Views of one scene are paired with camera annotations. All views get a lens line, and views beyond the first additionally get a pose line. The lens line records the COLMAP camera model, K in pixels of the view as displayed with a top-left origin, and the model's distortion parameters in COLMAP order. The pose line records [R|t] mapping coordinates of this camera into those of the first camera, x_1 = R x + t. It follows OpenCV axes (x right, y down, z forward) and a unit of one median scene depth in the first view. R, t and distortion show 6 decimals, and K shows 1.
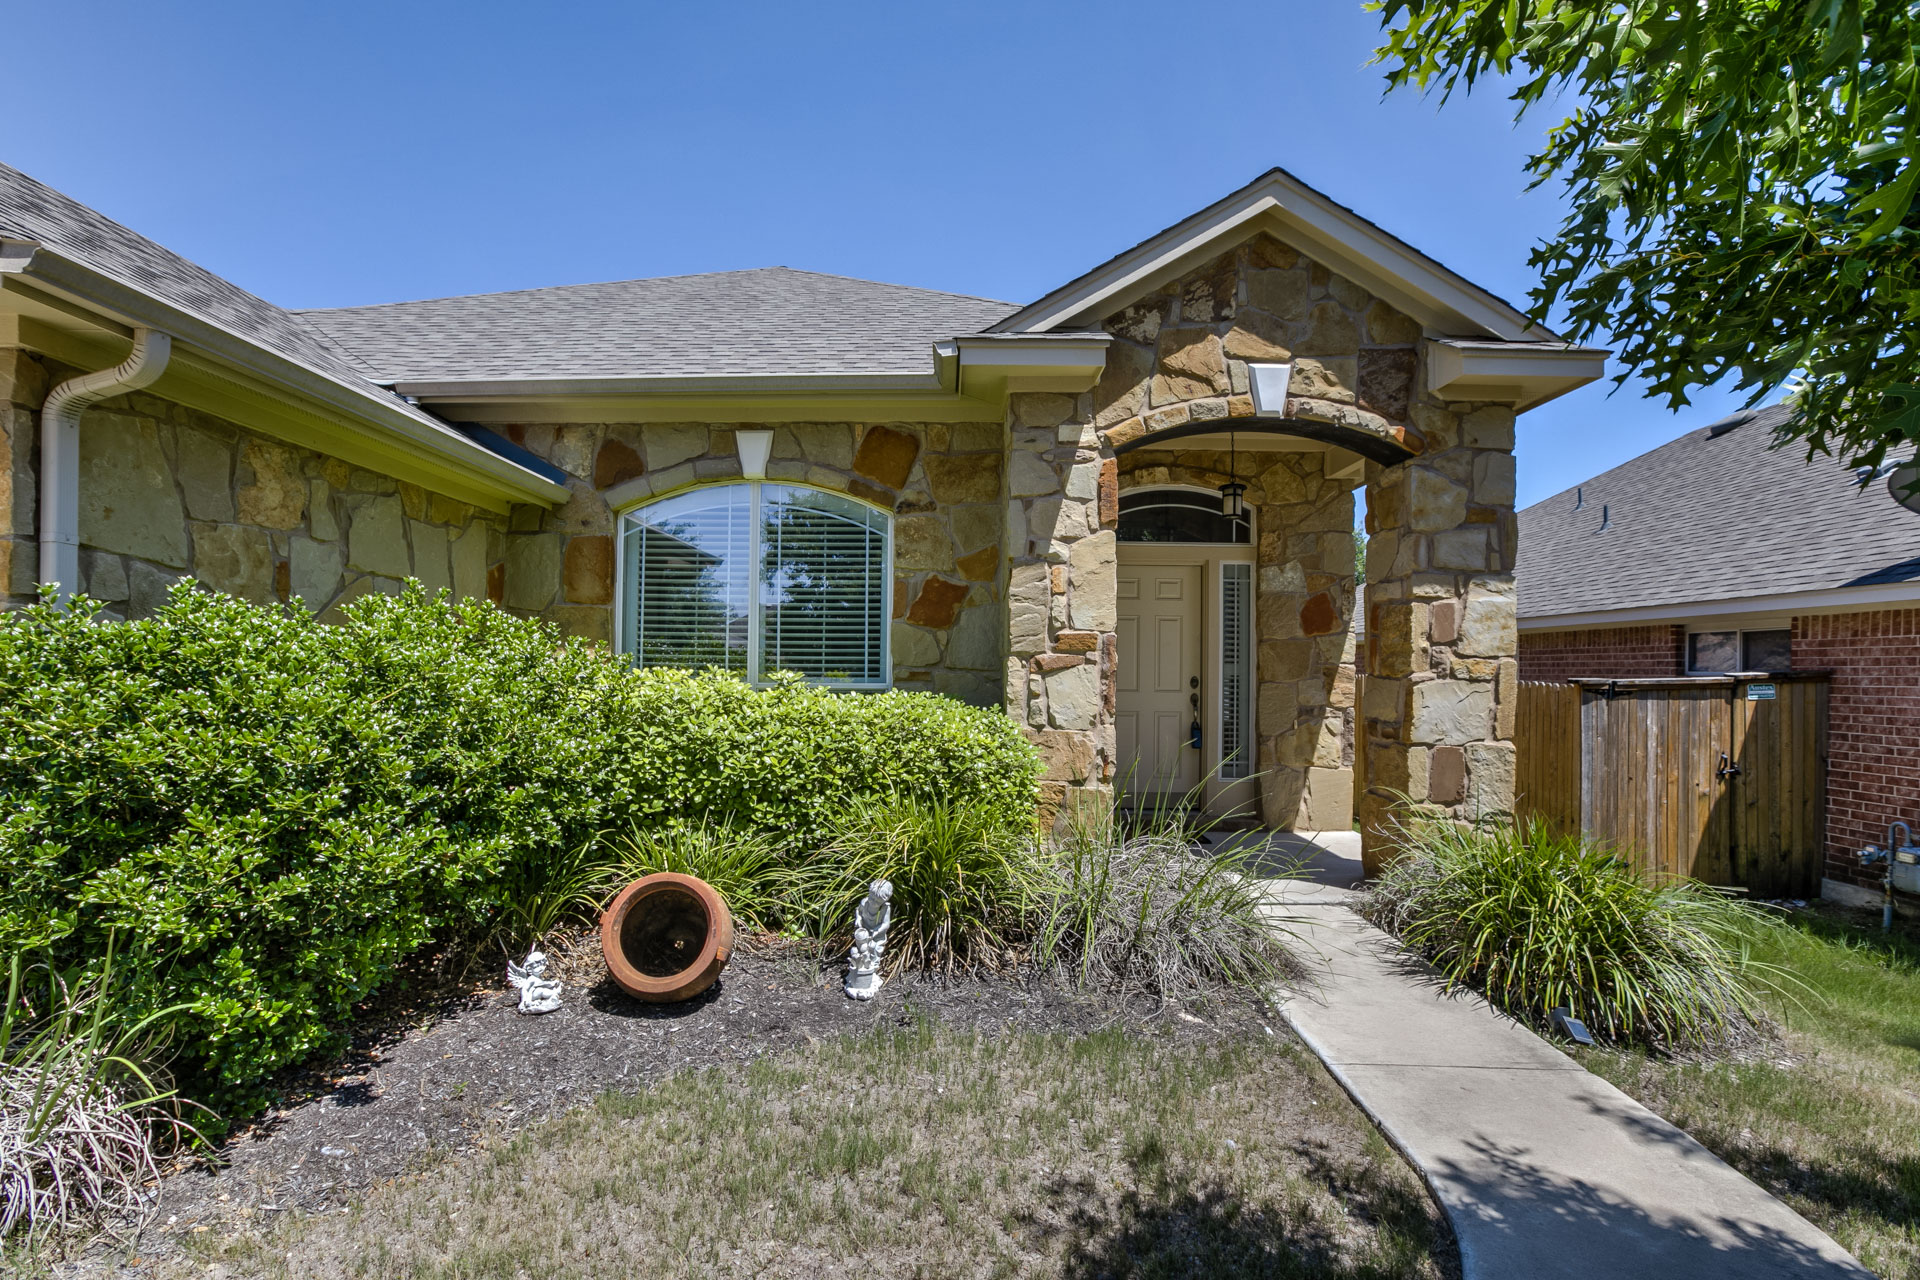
lens RADIAL K [[883.2, 0, 960.0], [0, 883.2, 640.0], [0, 0, 1]] dist [-0.019952, 0.000266]
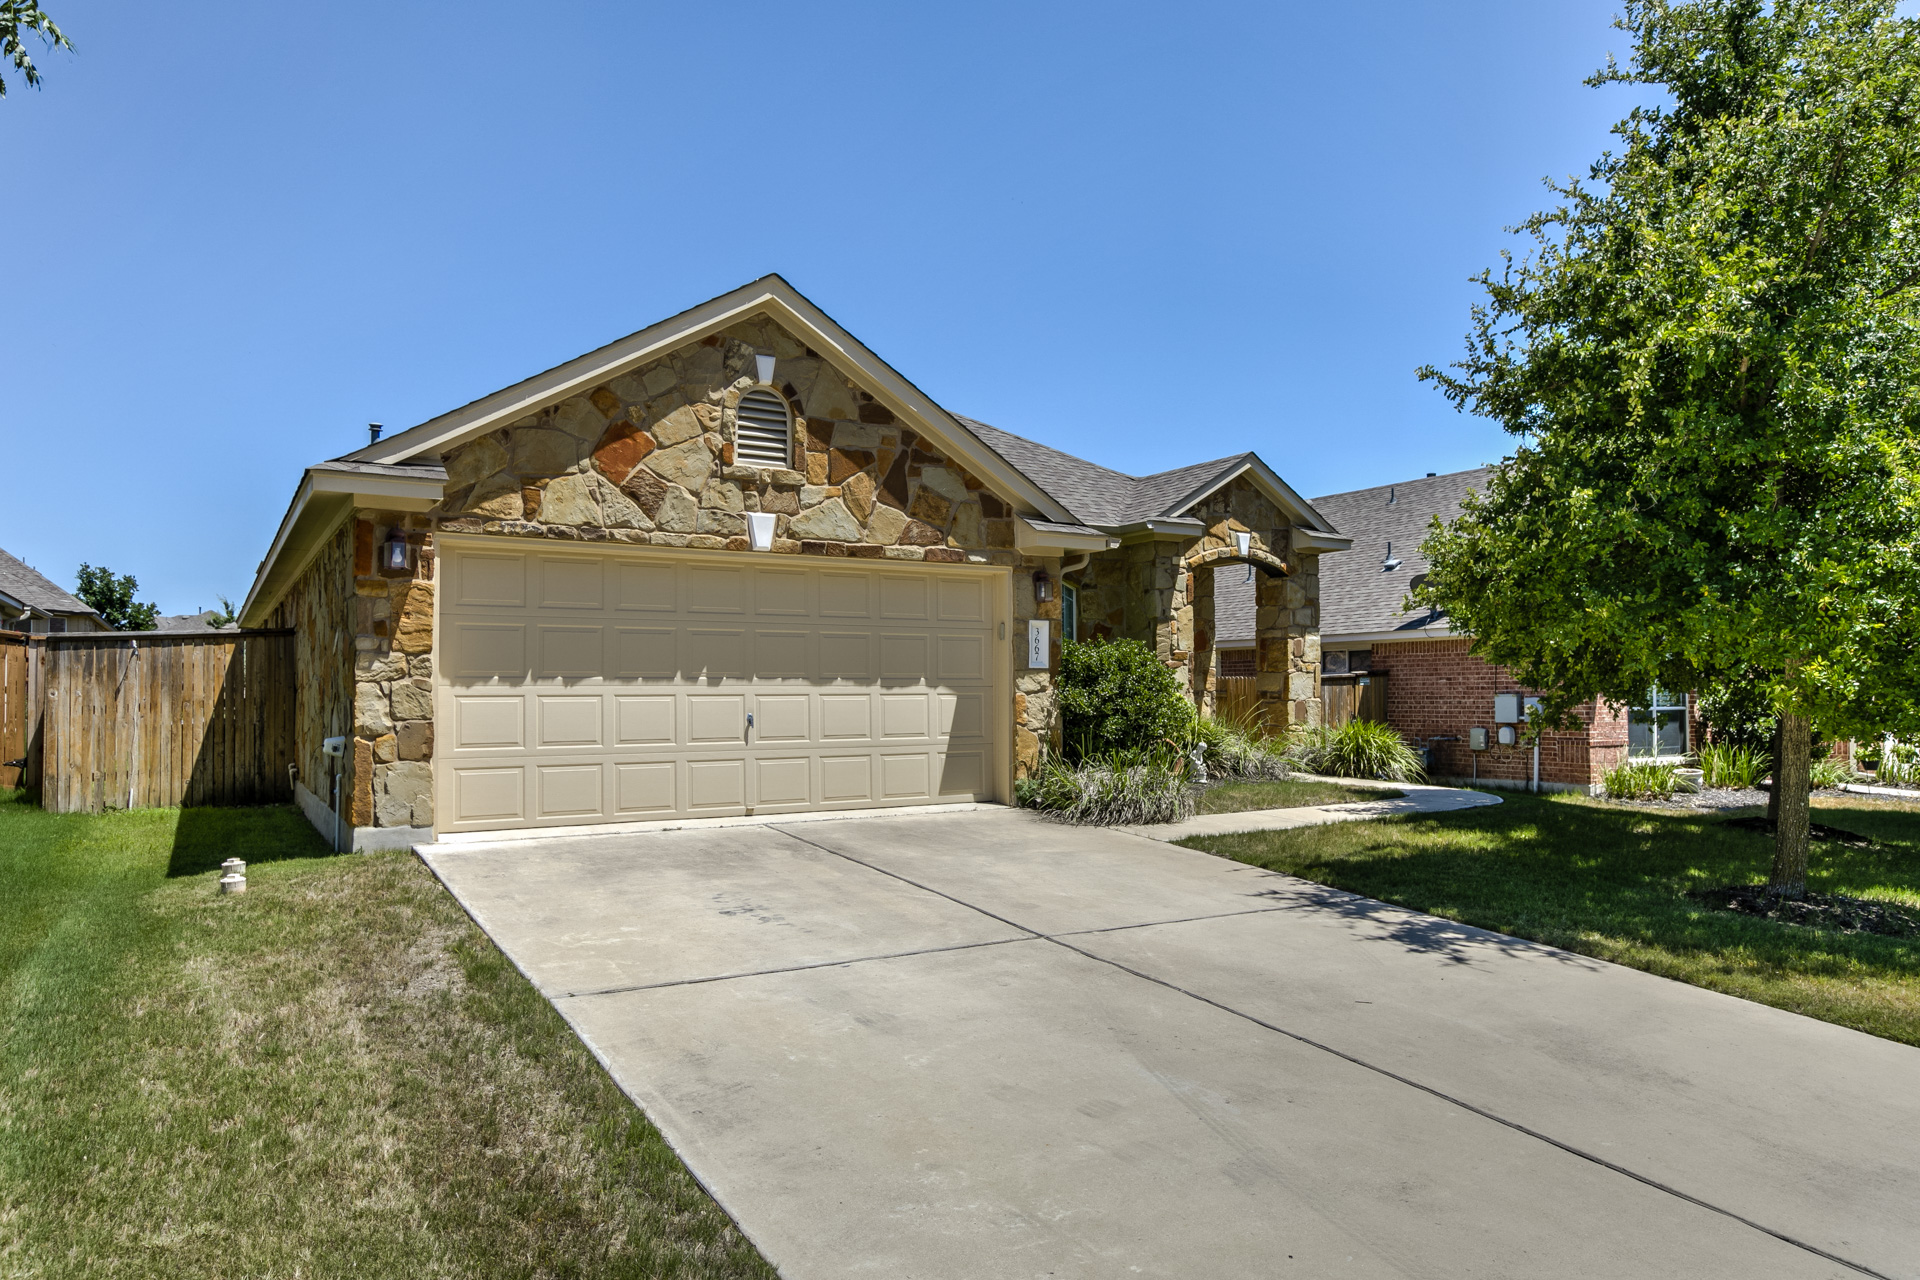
lens RADIAL K [[1091.3, 0, 967.7], [0, 1091.3, 625.3], [0, 0, 1]] dist [-0.033374, 0.045780]
pose [[0.871320, 0.016746, 0.490430, -1.643564], [-0.005662, 0.999694, -0.024075, -0.005195], [-0.490683, 0.018200, 0.871148, -1.097955]]
